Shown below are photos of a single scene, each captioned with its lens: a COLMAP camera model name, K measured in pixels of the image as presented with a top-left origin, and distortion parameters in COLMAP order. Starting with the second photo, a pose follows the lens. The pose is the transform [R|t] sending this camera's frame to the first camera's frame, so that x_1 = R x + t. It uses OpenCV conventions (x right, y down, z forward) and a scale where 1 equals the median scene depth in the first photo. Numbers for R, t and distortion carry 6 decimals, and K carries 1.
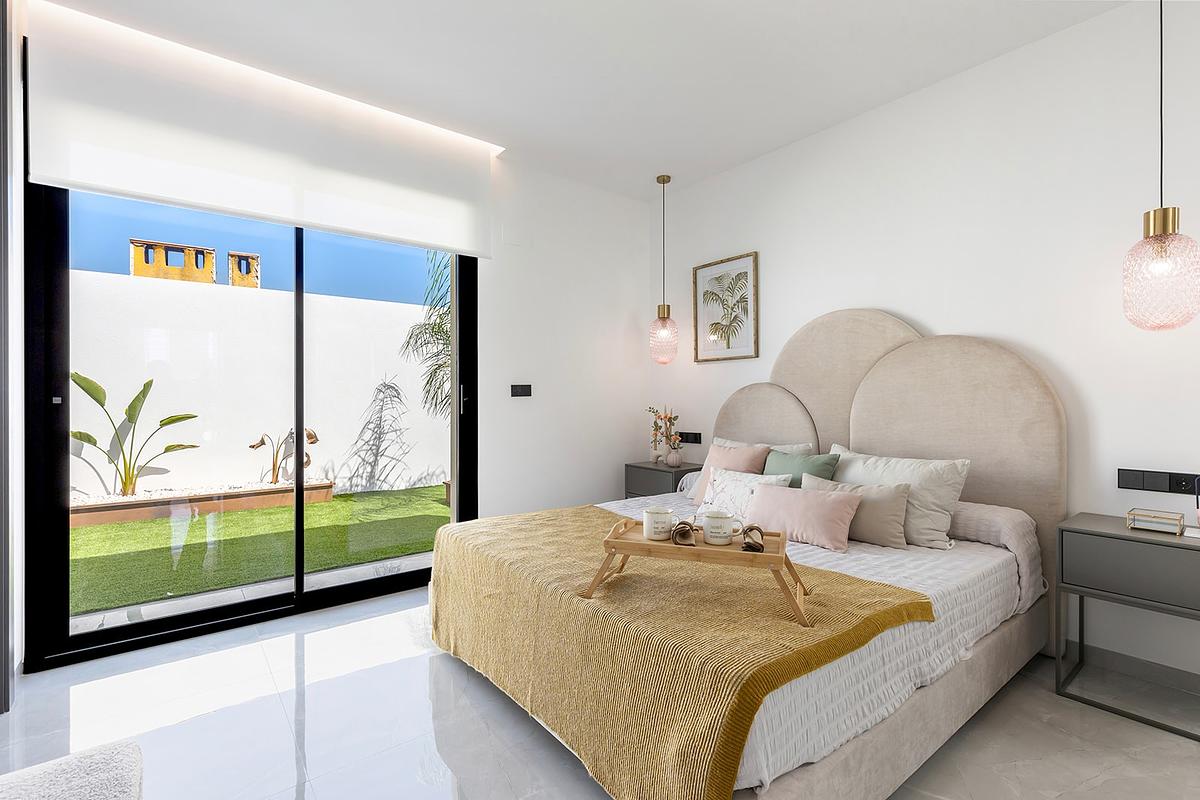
lens RADIAL K [[540.0, 0, 600.2], [0, 540.0, 402.2], [0, 0, 1]] dist [0.004003, 0.000840]
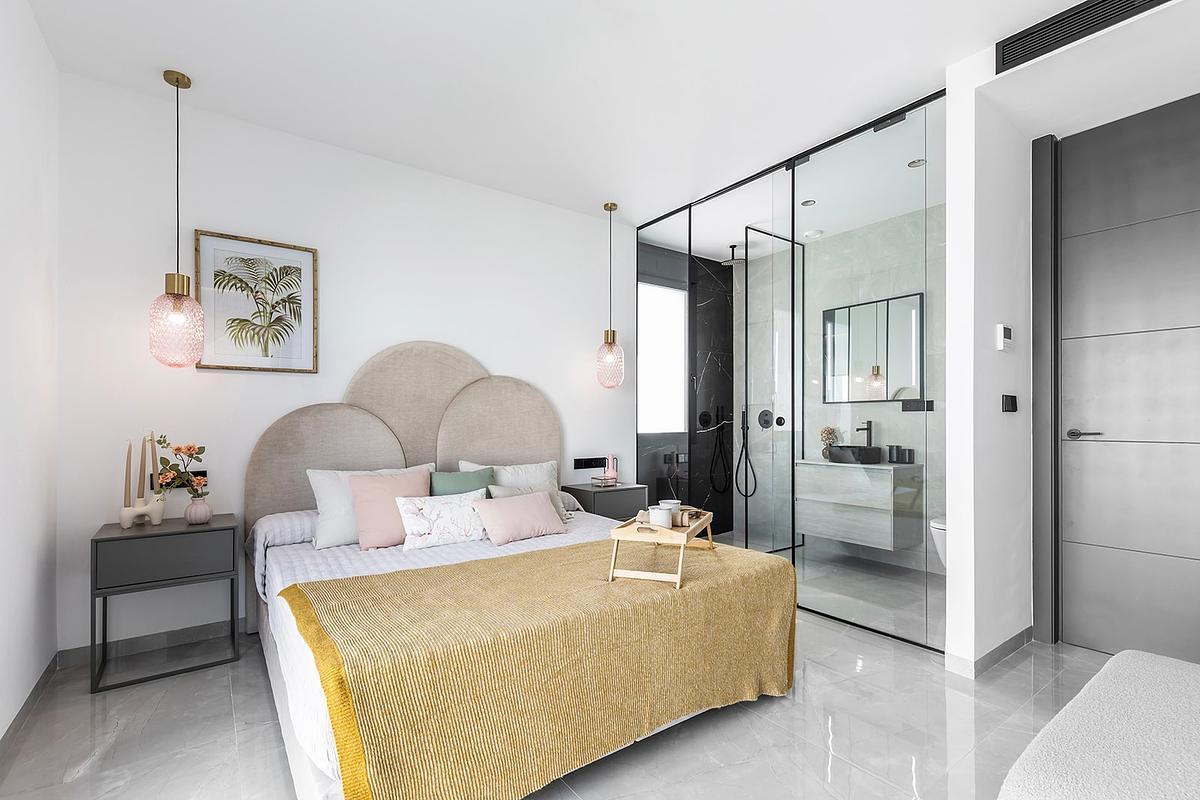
lens RADIAL K [[540.0, 0, 600.5], [0, 540.0, 420.4], [0, 0, 1]] dist [0.004003, 0.000840]
pose [[0.036210, 0.001972, 0.999342, -0.551597], [0.005416, 0.999983, -0.002169, -0.003121], [-0.999330, 0.005491, 0.036199, 0.516117]]
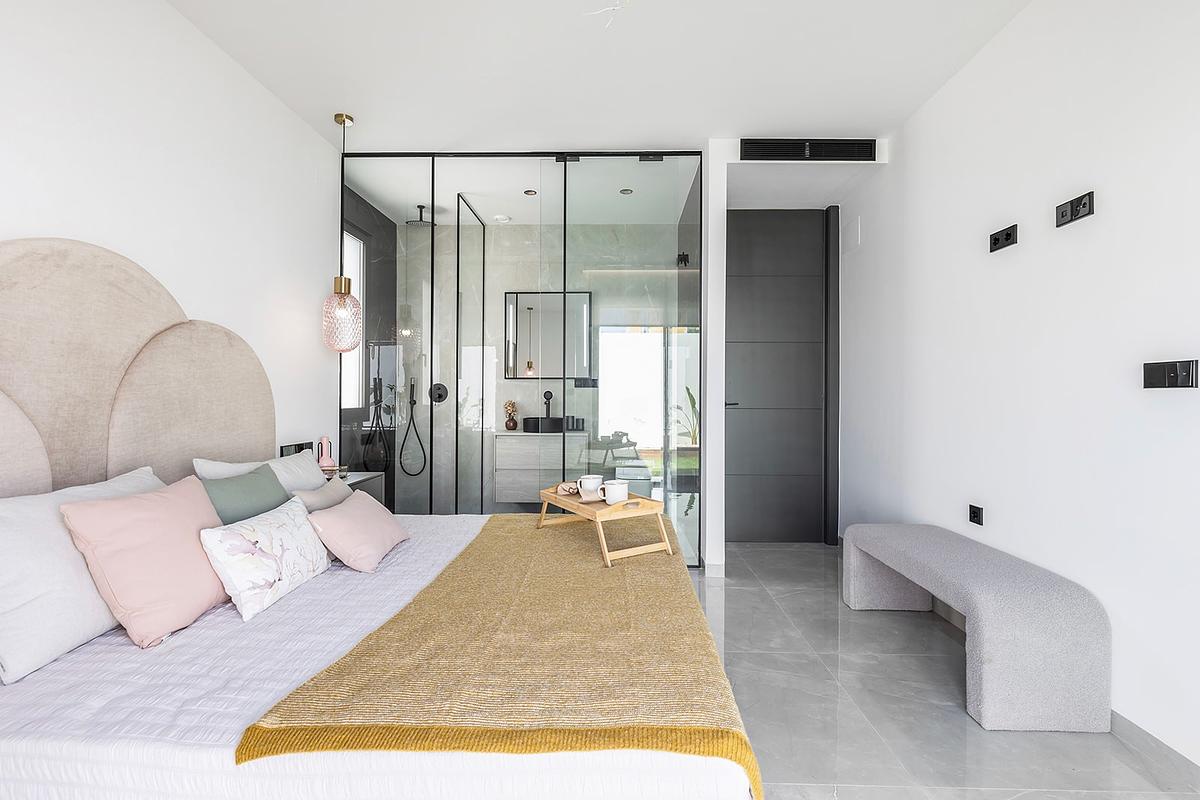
lens RADIAL K [[540.0, 0, 598.4], [0, 540.0, 397.8], [0, 0, 1]] dist [0.004003, 0.000840]
pose [[-0.768710, -0.004081, 0.639584, -0.314505], [0.000427, 0.999976, 0.006893, -0.003445], [-0.639597, 0.005571, -0.768690, 0.939597]]
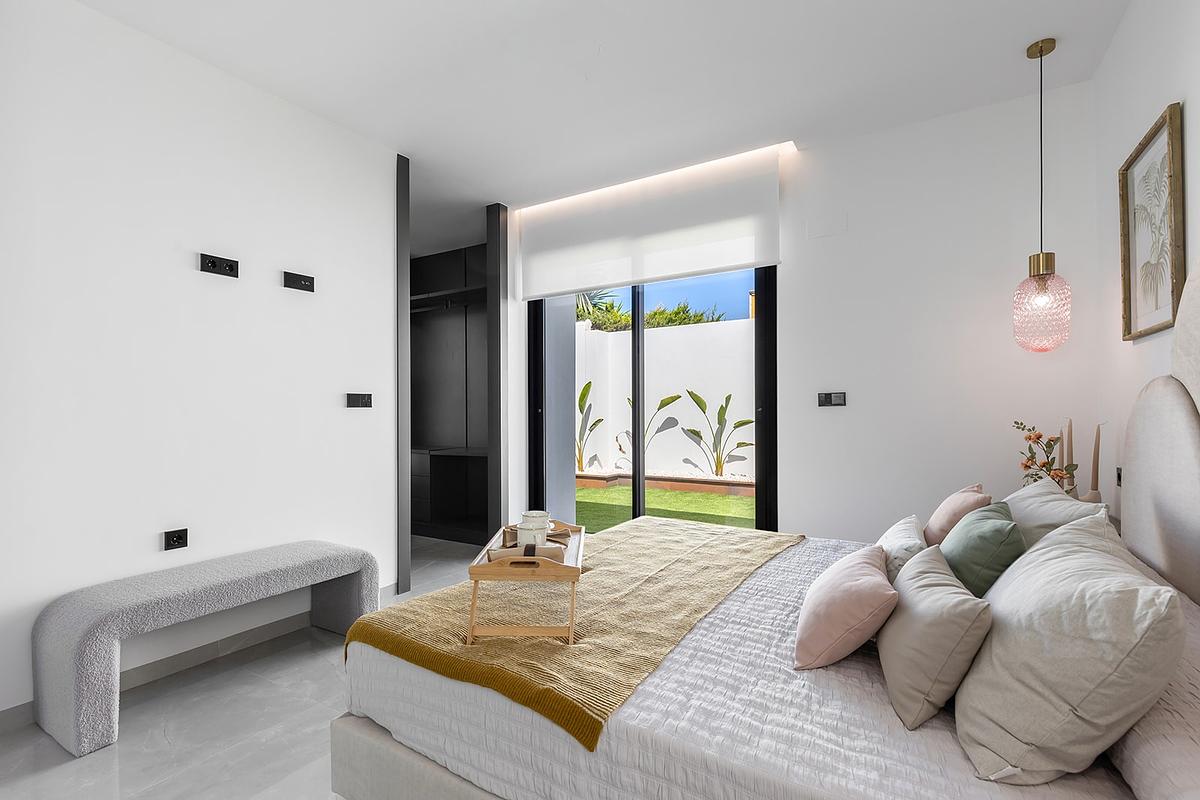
lens RADIAL K [[540.0, 0, 604.3], [0, 540.0, 404.2], [0, 0, 1]] dist [0.004003, 0.000840]
pose [[0.355390, -0.007596, -0.934687, 0.557648], [-0.000748, 0.999964, -0.008411, -0.005581], [0.934718, 0.003688, 0.355372, 0.349262]]
